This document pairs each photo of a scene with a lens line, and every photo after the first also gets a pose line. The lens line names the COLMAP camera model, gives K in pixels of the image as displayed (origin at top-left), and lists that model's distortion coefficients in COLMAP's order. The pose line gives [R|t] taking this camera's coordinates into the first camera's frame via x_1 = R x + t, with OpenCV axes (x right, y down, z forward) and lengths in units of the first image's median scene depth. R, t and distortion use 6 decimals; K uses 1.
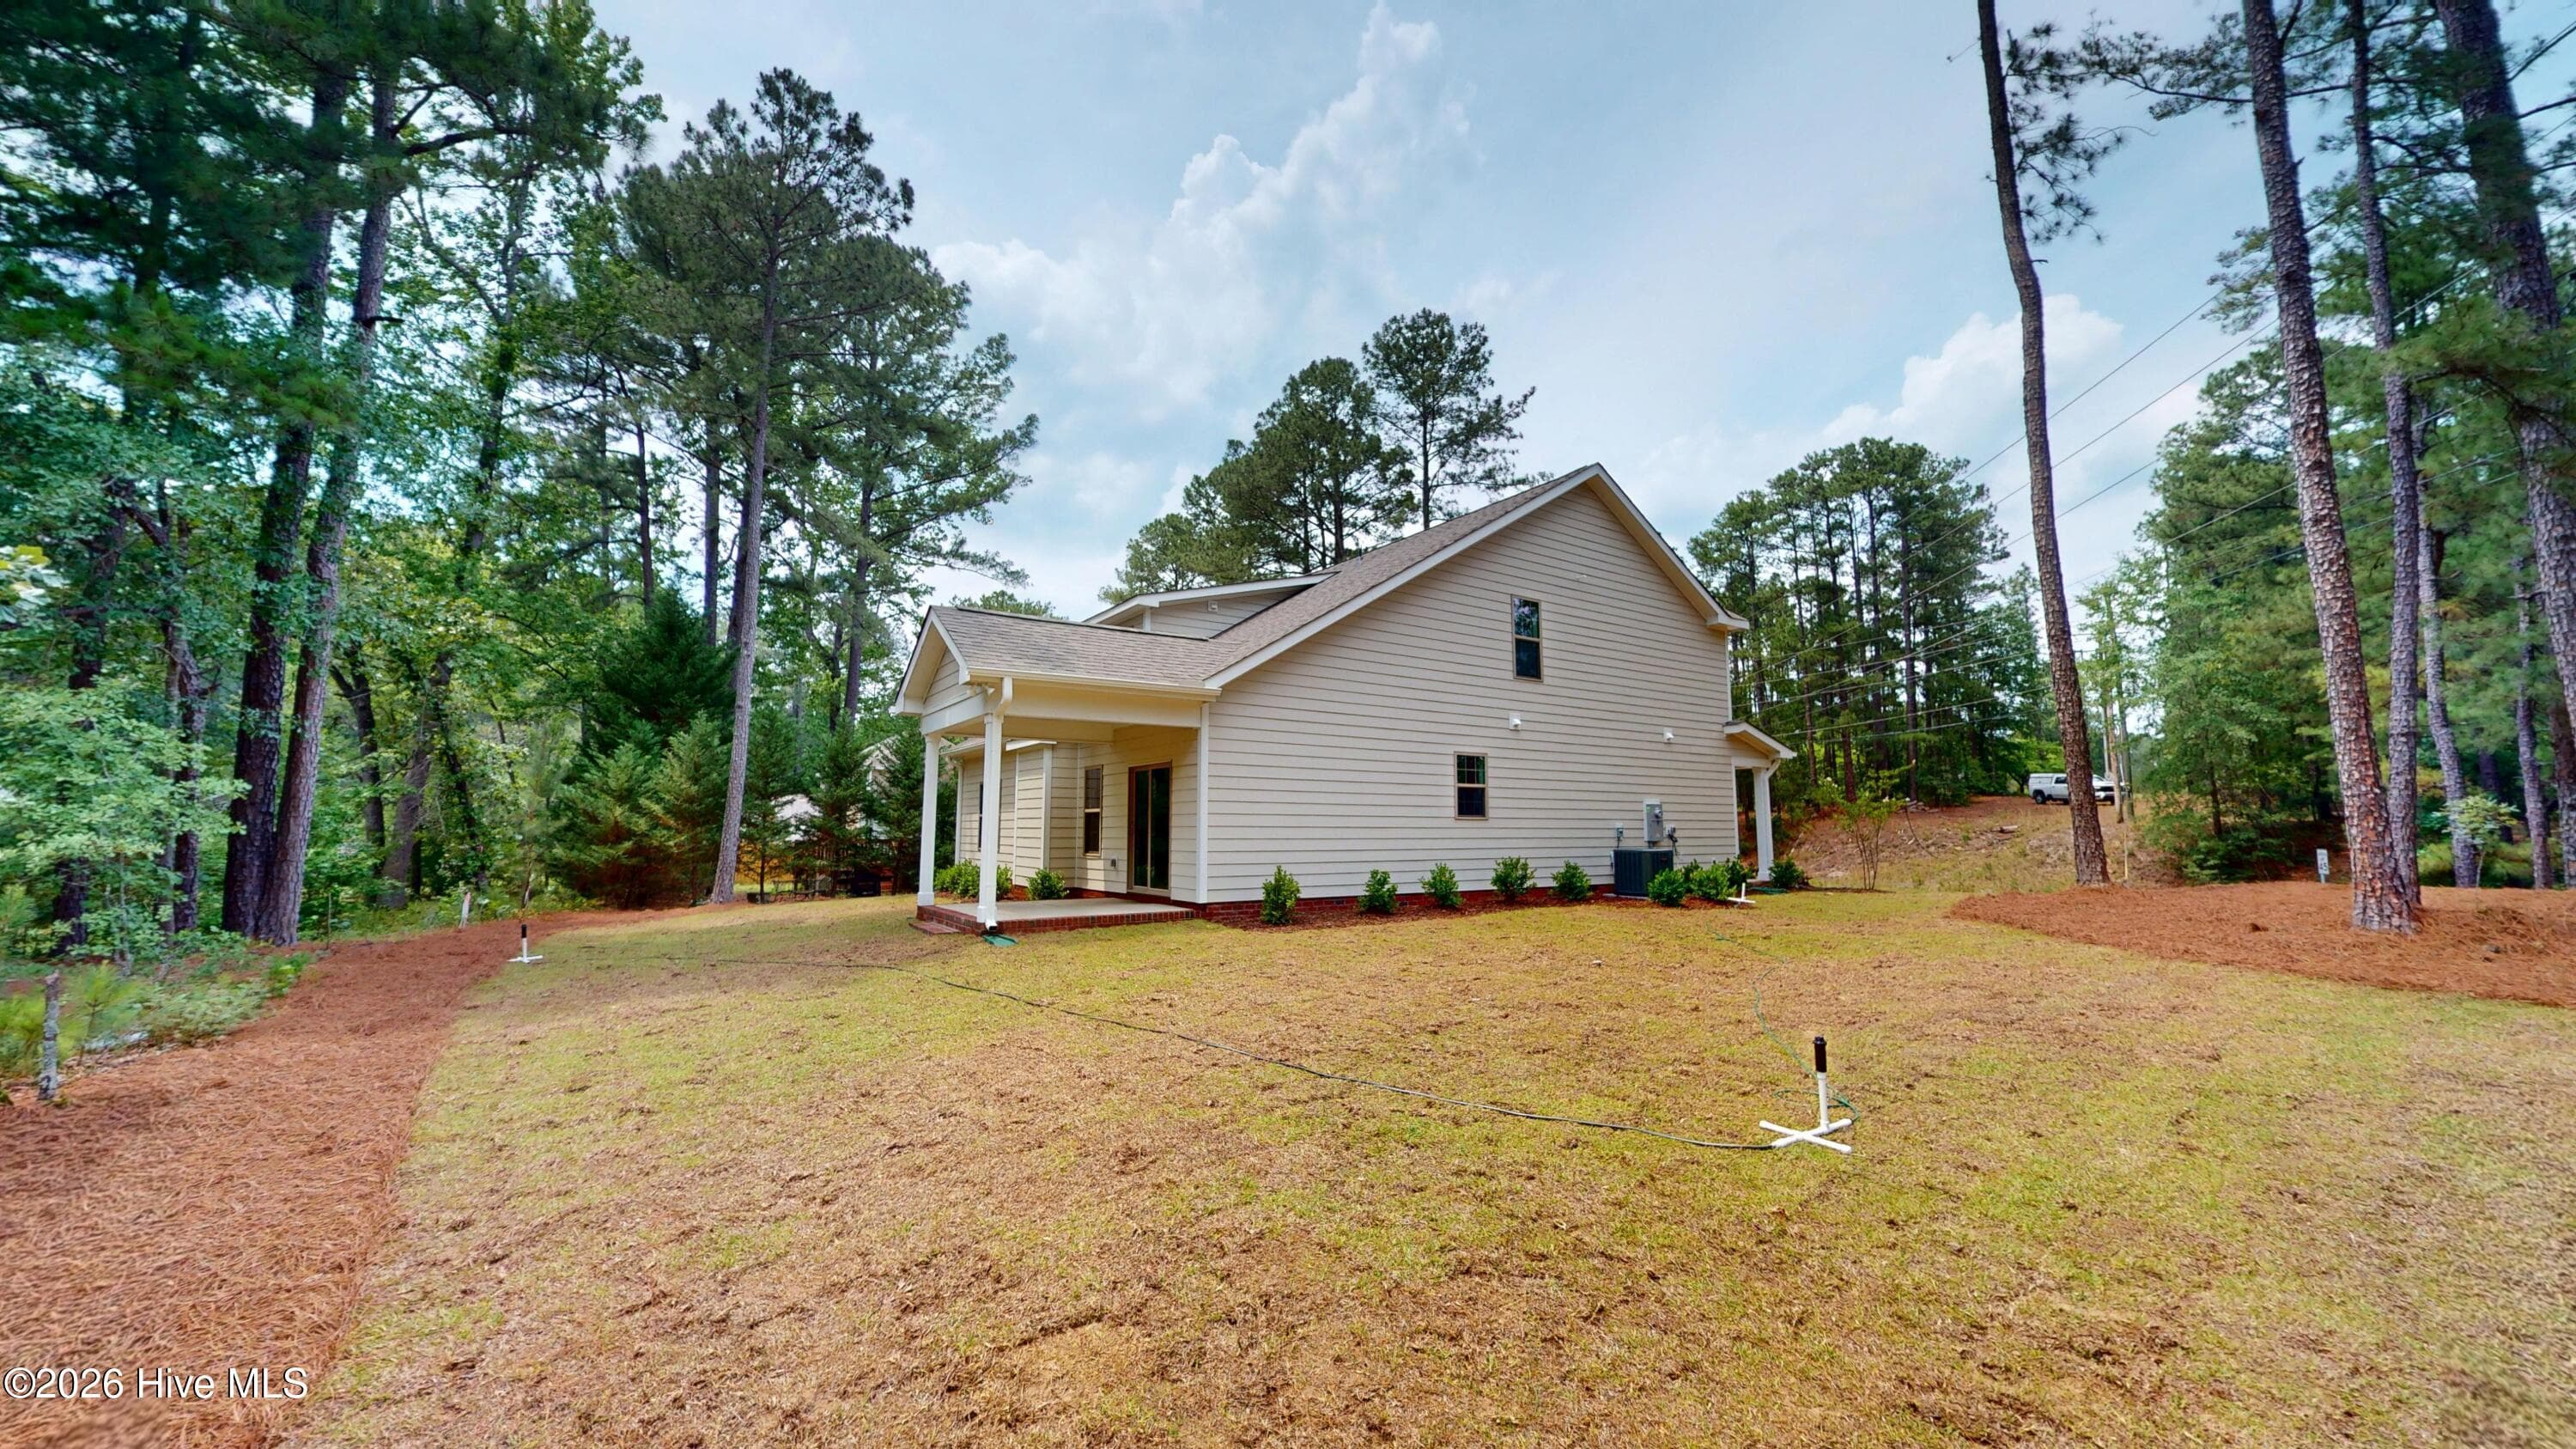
lens RADIAL K [[1145.1, 0, 1288.4], [0, 1145.1, 733.3], [0, 0, 1]] dist [0.000051, 0.000072]
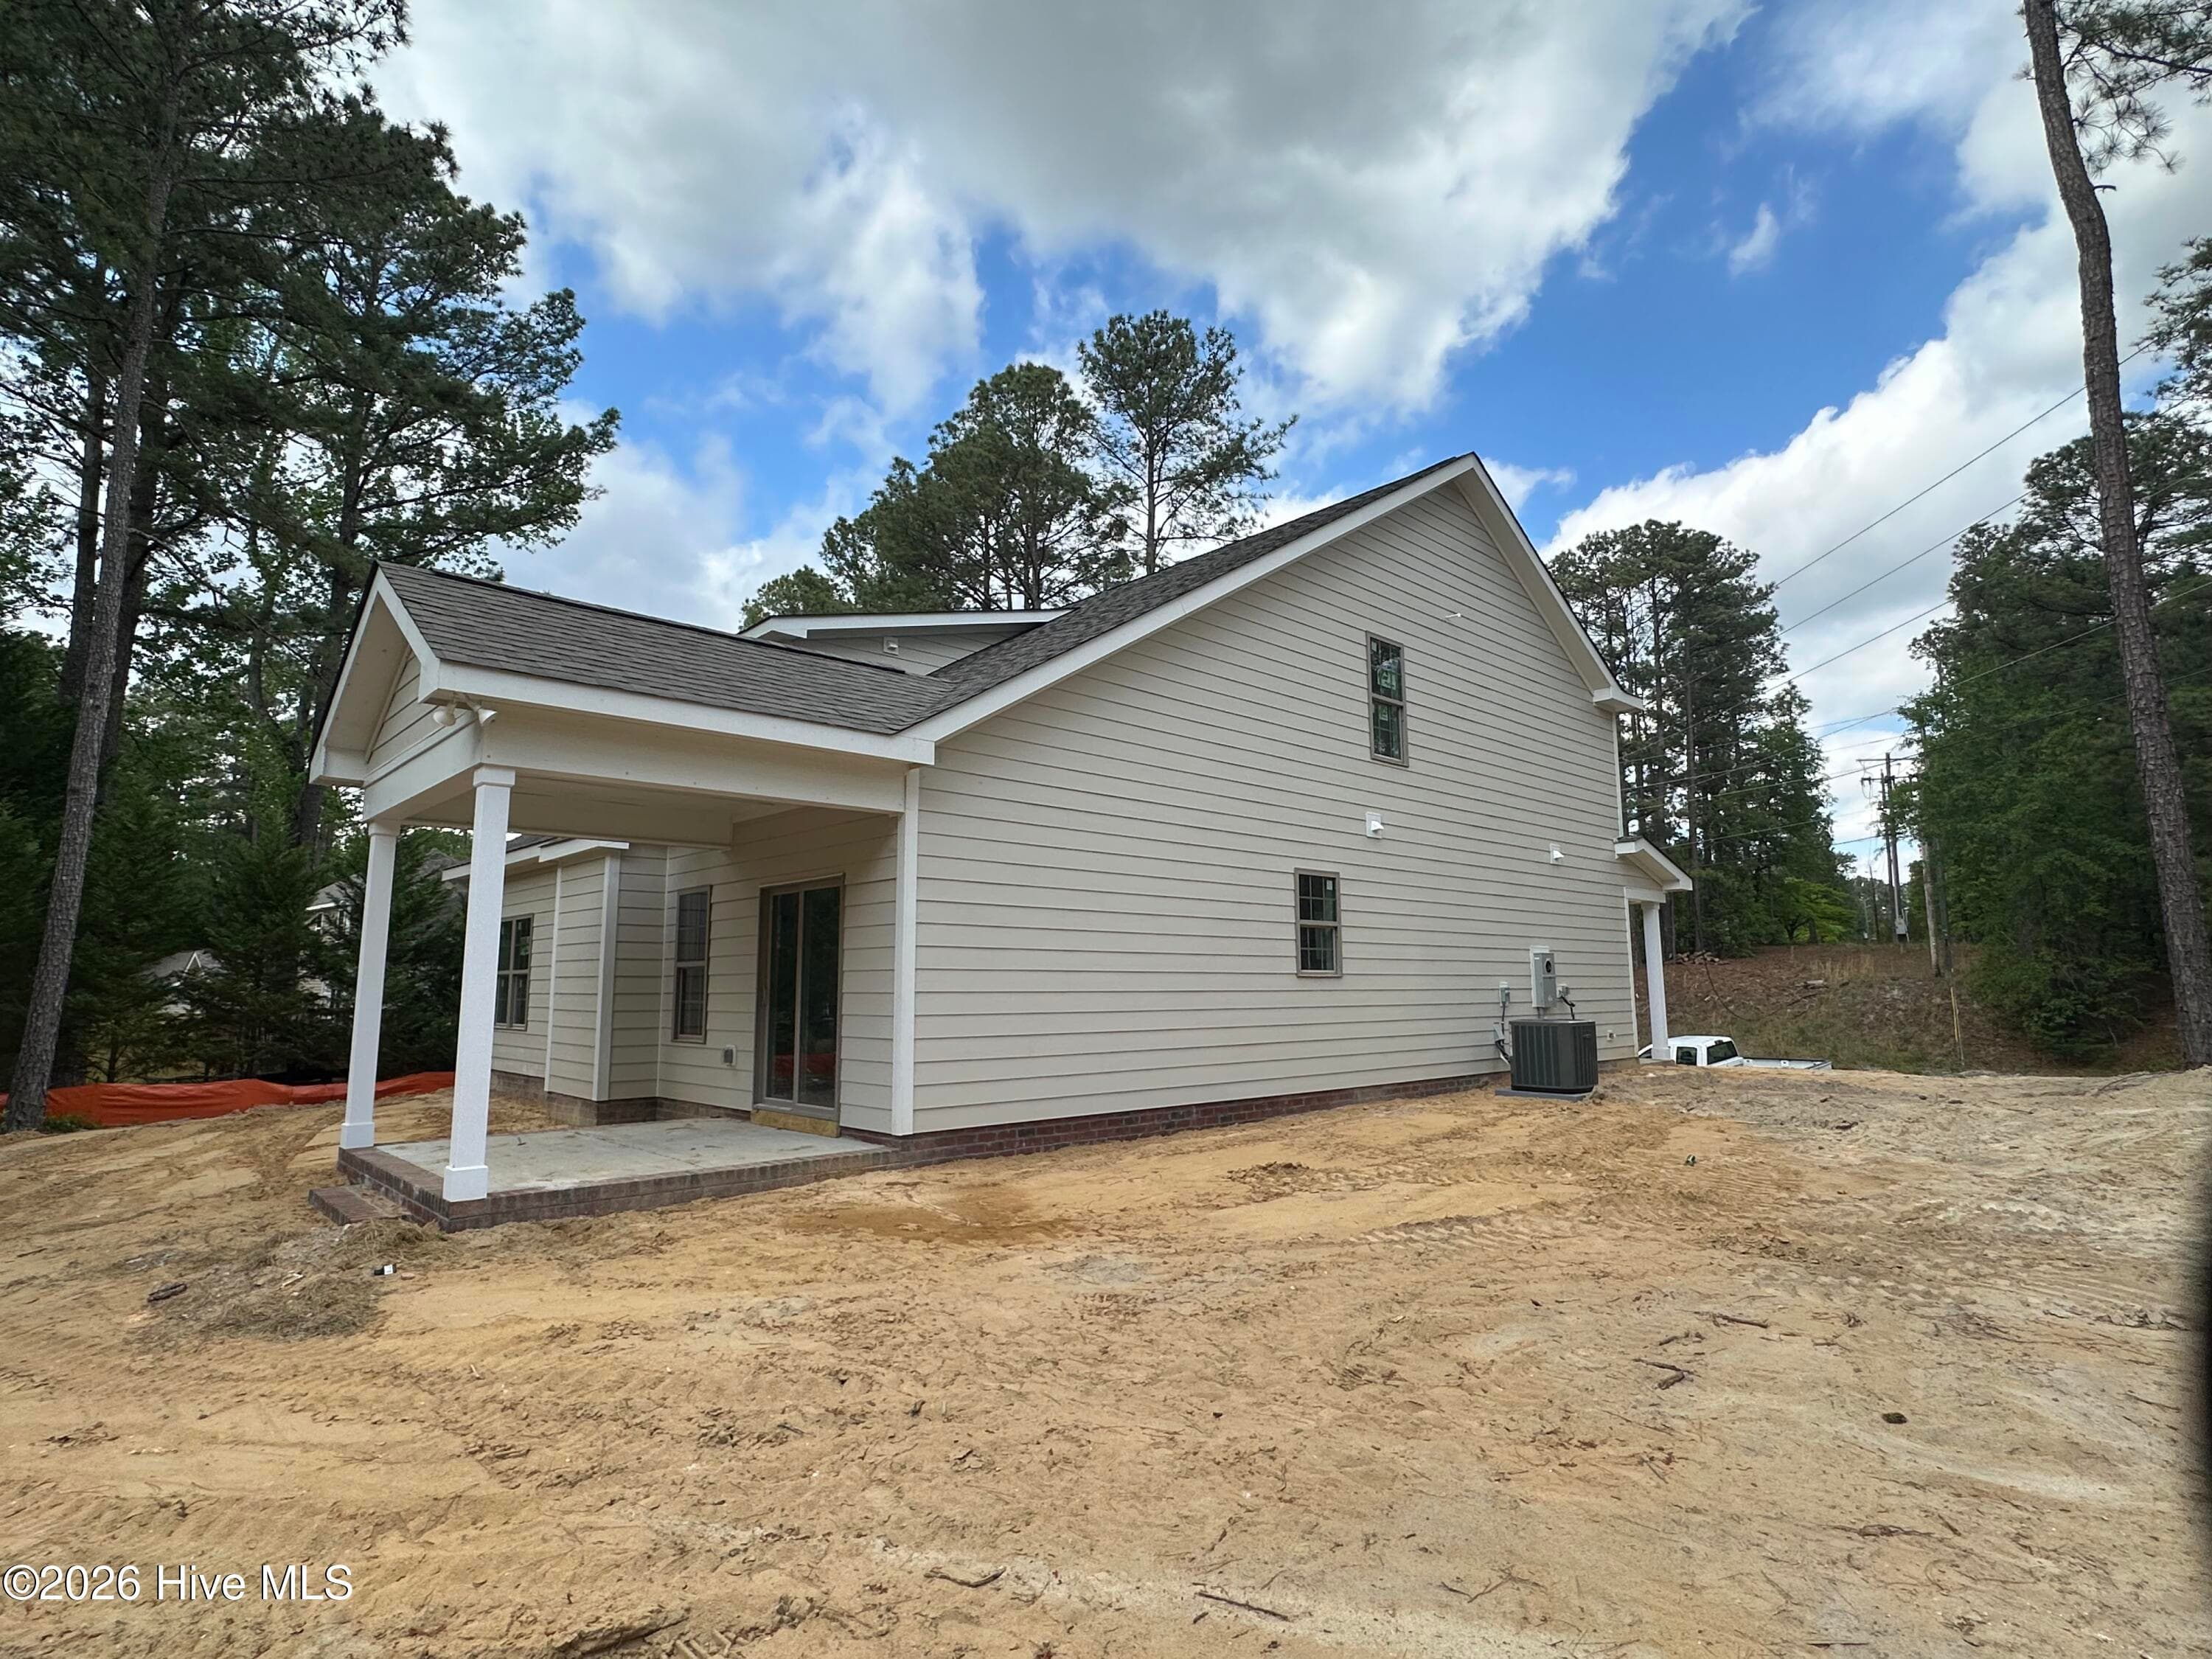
lens RADIAL K [[1271.9, 0, 1140.4], [0, 1271.9, 790.9], [0, 0, 1]] dist [0.017667, 0.000602]
pose [[0.984293, 0.022753, 0.175068, -0.034300], [-0.011274, 0.997737, -0.066289, 0.011260], [-0.176180, 0.063274, 0.982322, 0.175486]]
